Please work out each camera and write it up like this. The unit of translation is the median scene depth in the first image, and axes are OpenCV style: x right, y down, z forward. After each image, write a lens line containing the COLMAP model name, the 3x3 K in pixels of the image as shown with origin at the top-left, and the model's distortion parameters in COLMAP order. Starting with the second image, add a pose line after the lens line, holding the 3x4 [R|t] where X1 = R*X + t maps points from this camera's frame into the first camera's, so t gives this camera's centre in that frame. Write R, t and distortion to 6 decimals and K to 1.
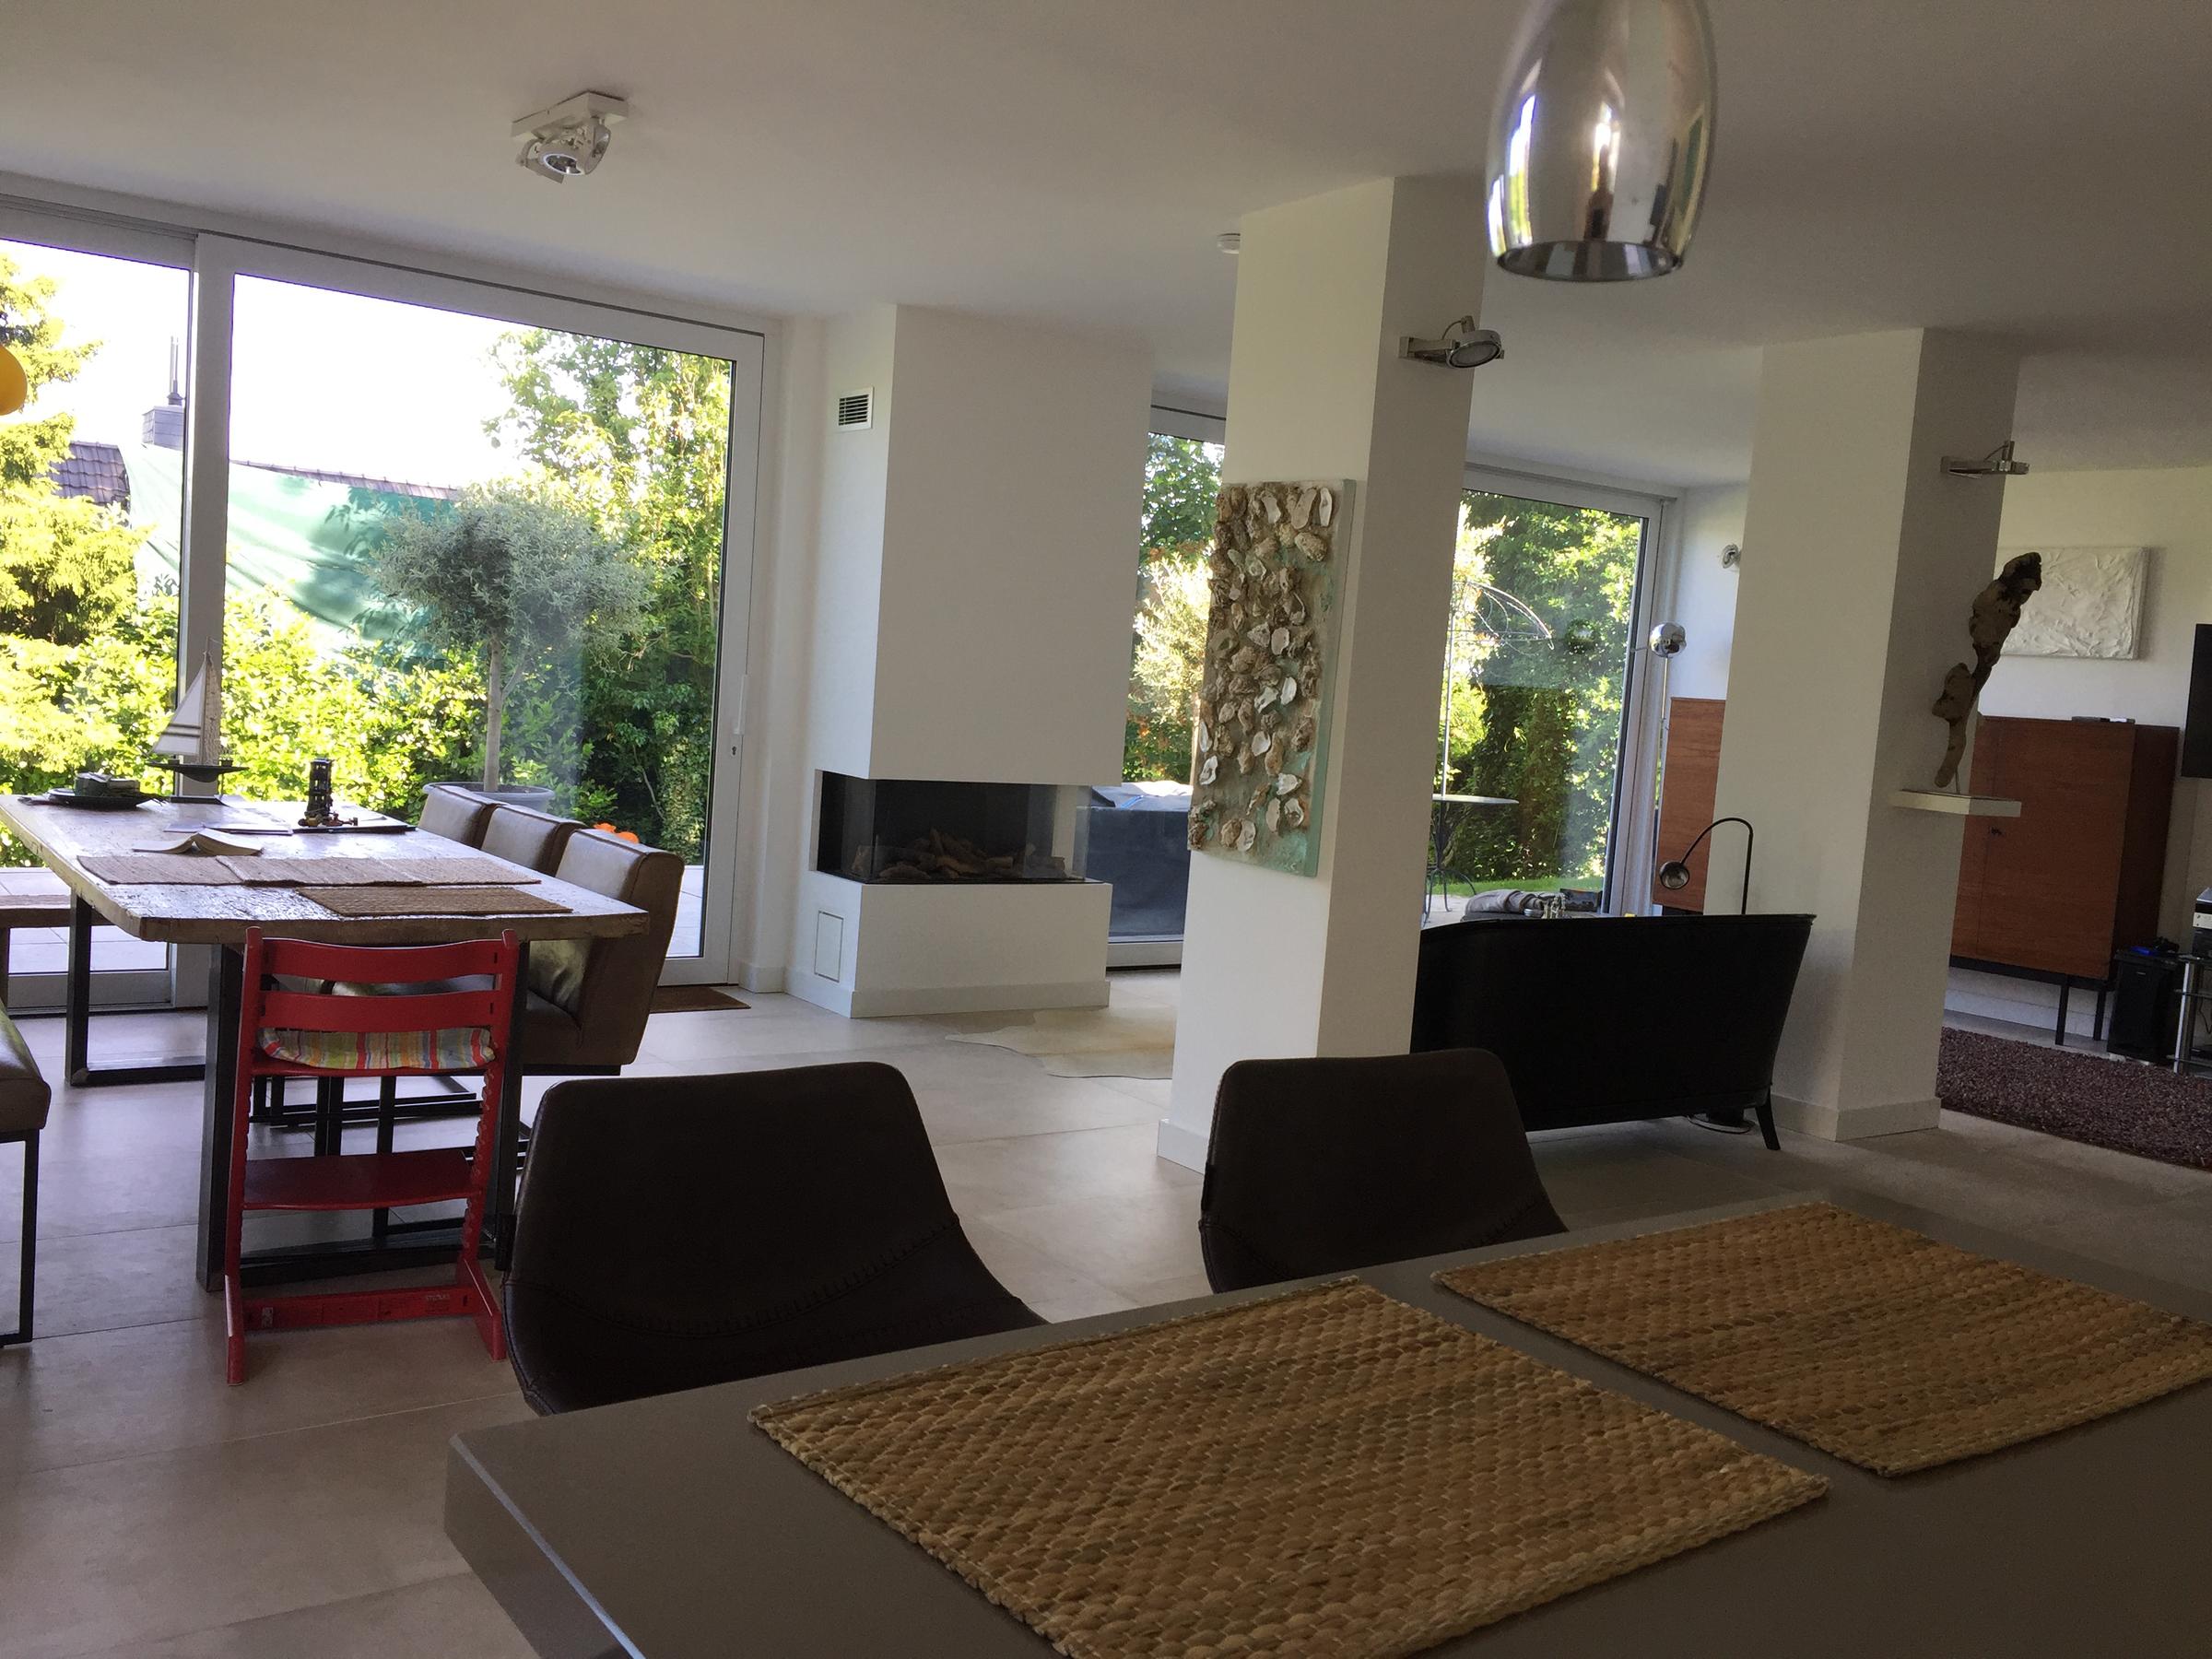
lens RADIAL K [[1899.1, 0, 1100.9], [0, 1899.1, 824.3], [0, 0, 1]] dist [0.077774, -0.100151]
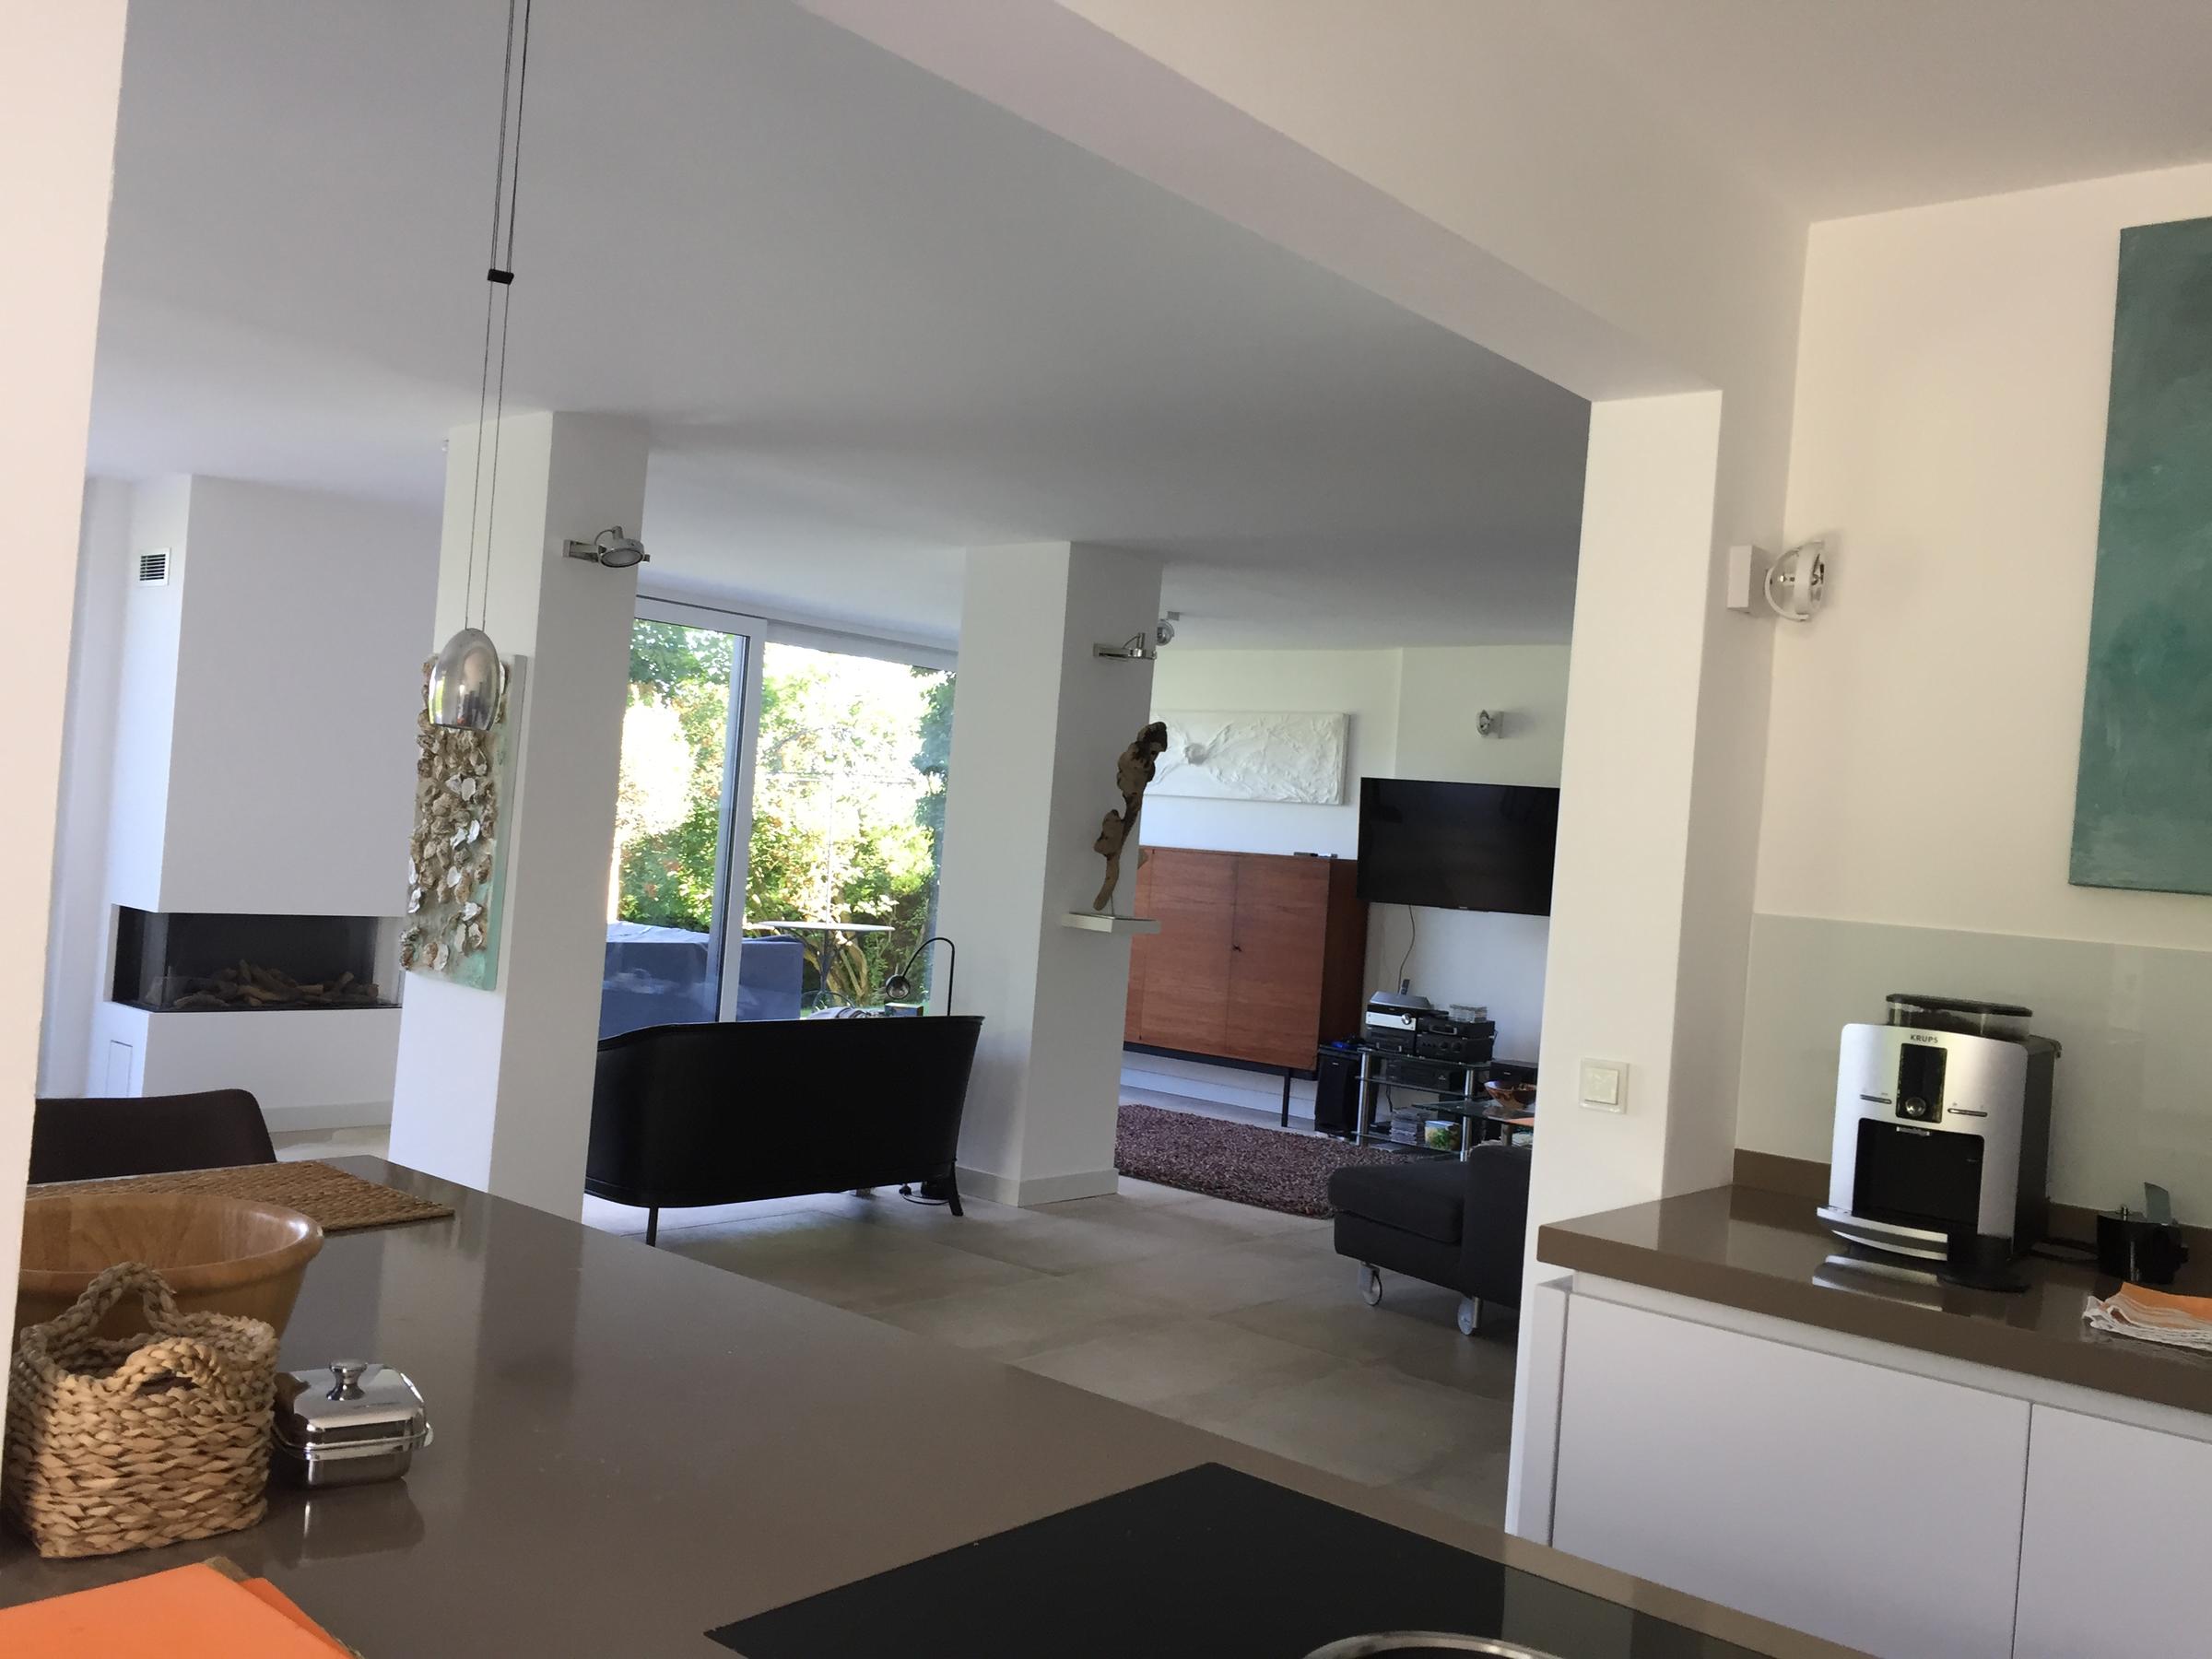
lens RADIAL K [[1899.1, 0, 1100.9], [0, 1899.1, 824.3], [0, 0, 1]] dist [0.077774, -0.100151]
pose [[0.973131, 0.001555, 0.230248, 0.186070], [0.014603, 0.997547, -0.068459, 0.010647], [-0.229790, 0.069982, 0.970721, -0.212801]]
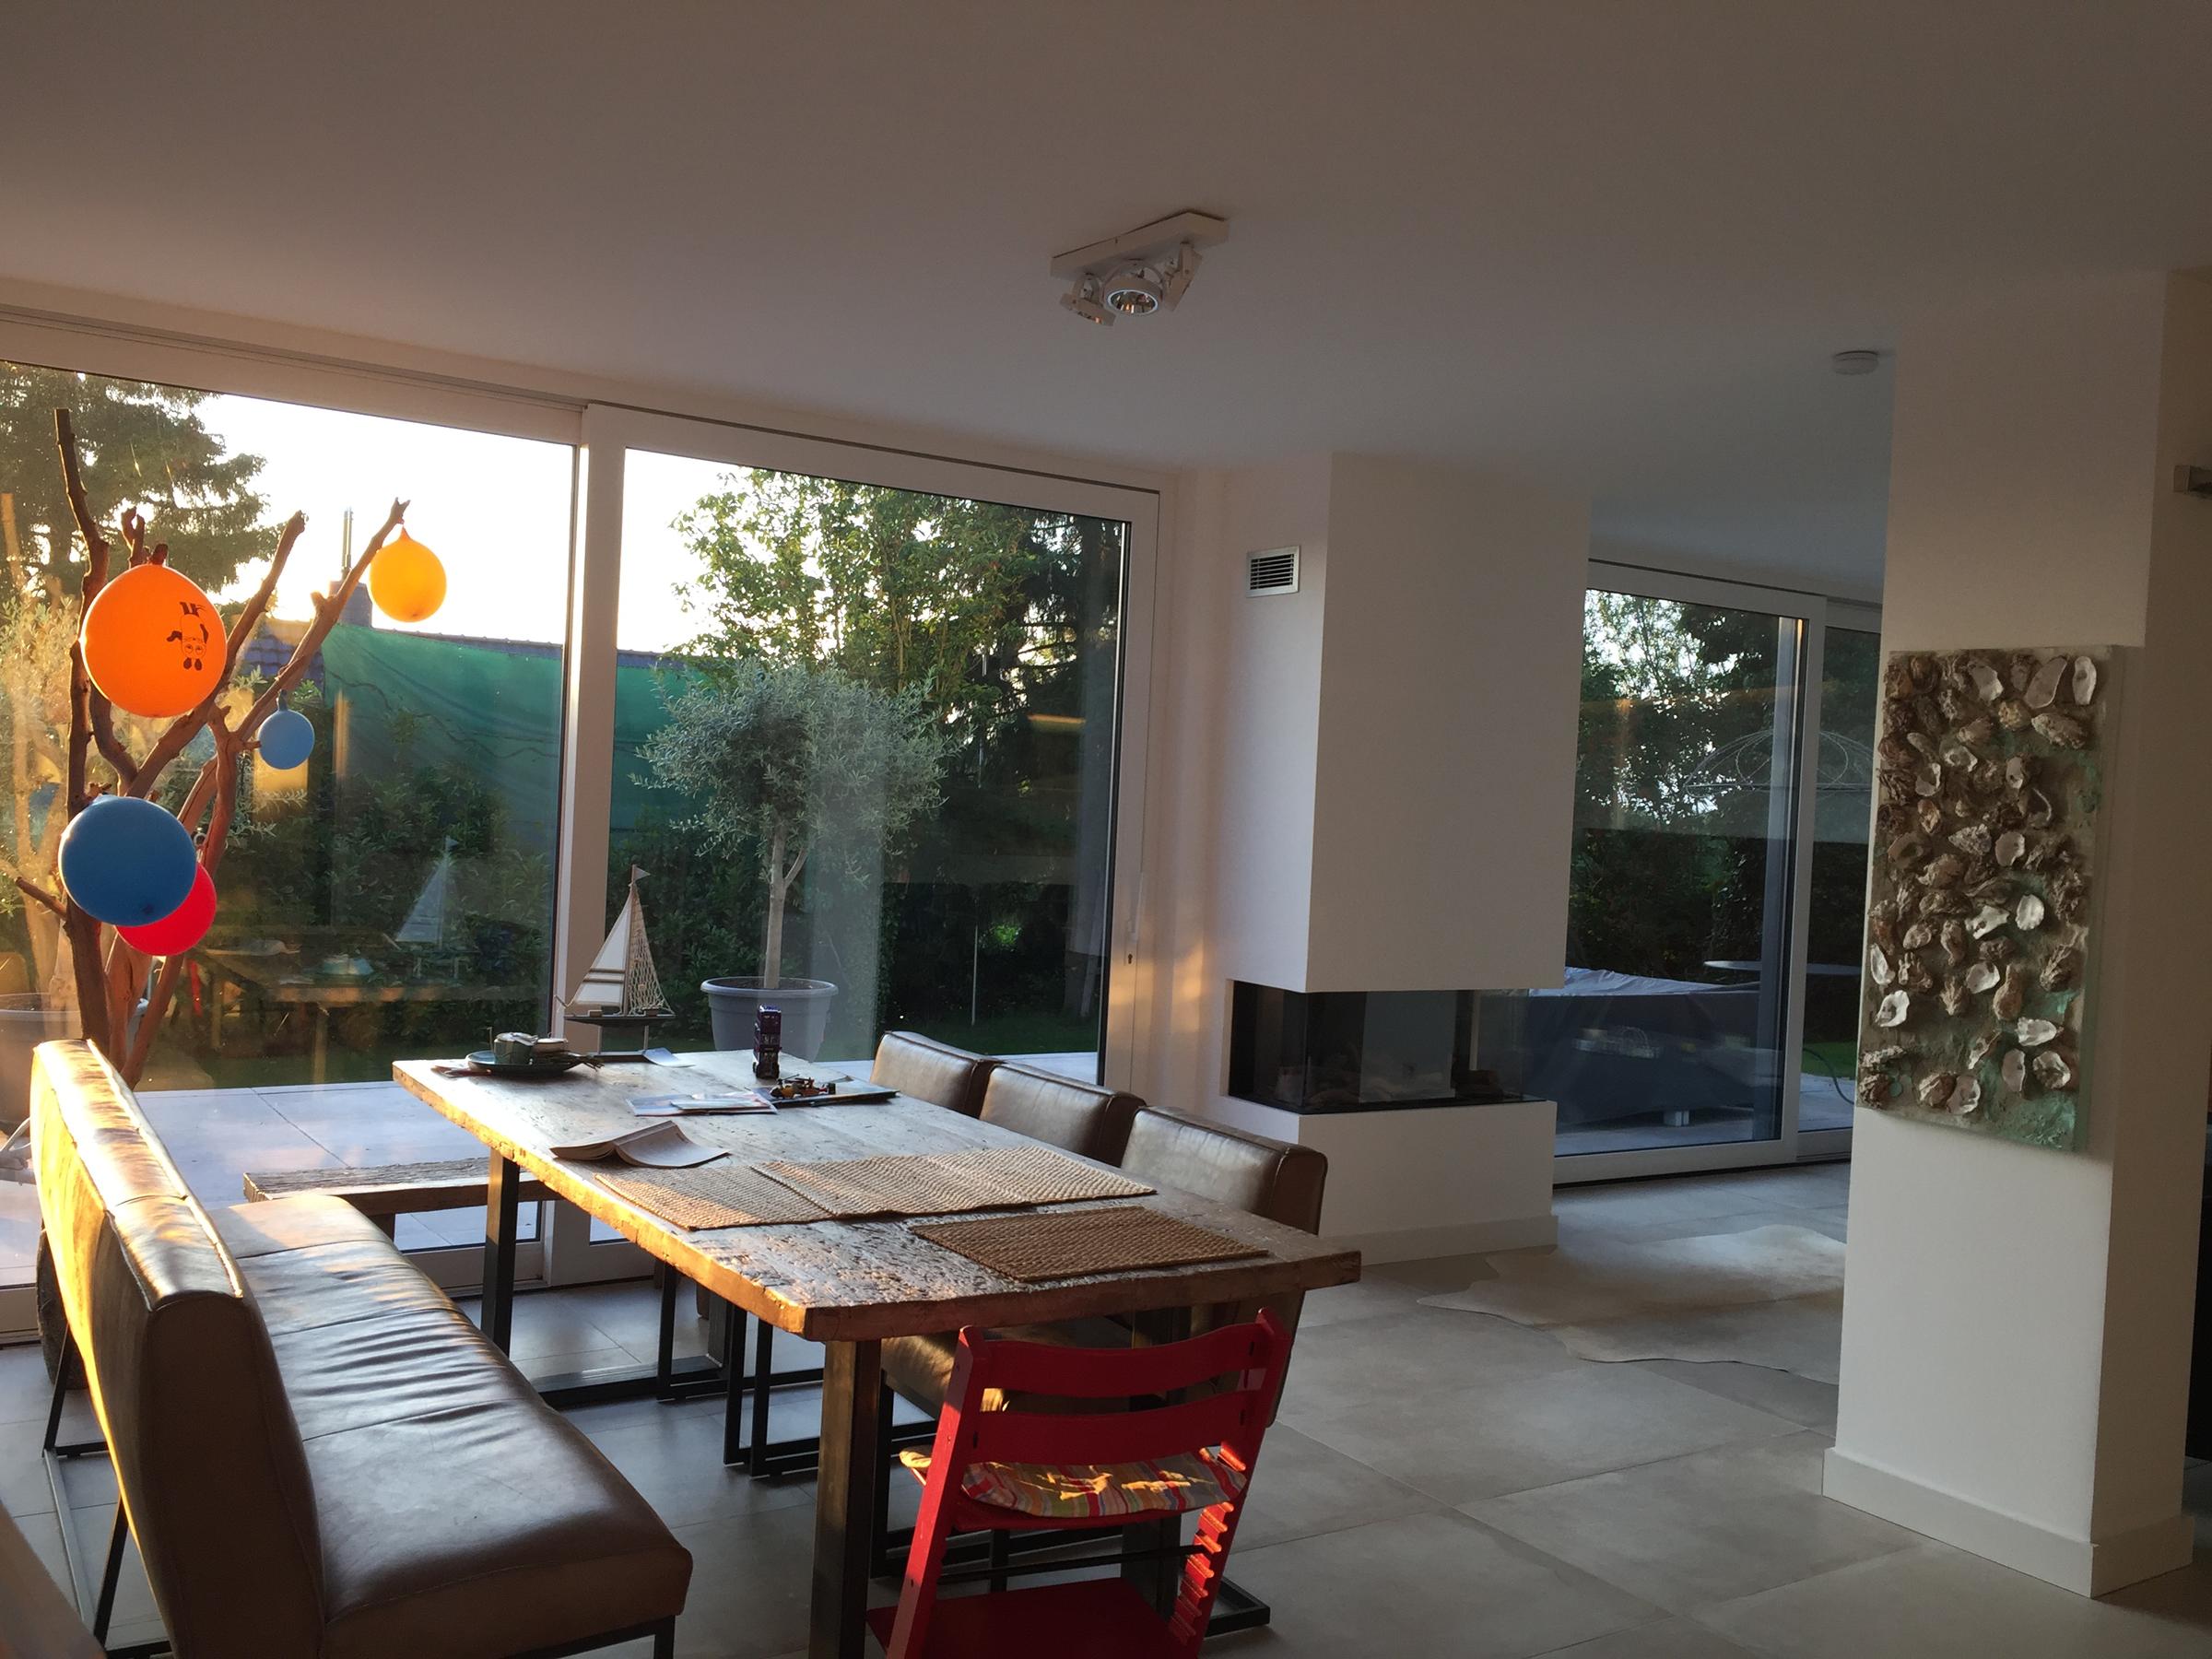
lens RADIAL K [[1888.0, 0, 1105.2], [0, 1888.0, 816.8], [0, 0, 1]] dist [0.098084, -0.140306]
pose [[0.998442, -0.024202, -0.050274, -0.220599], [0.020356, 0.996927, -0.075644, -0.052724], [0.051950, 0.074503, 0.995867, 0.174184]]
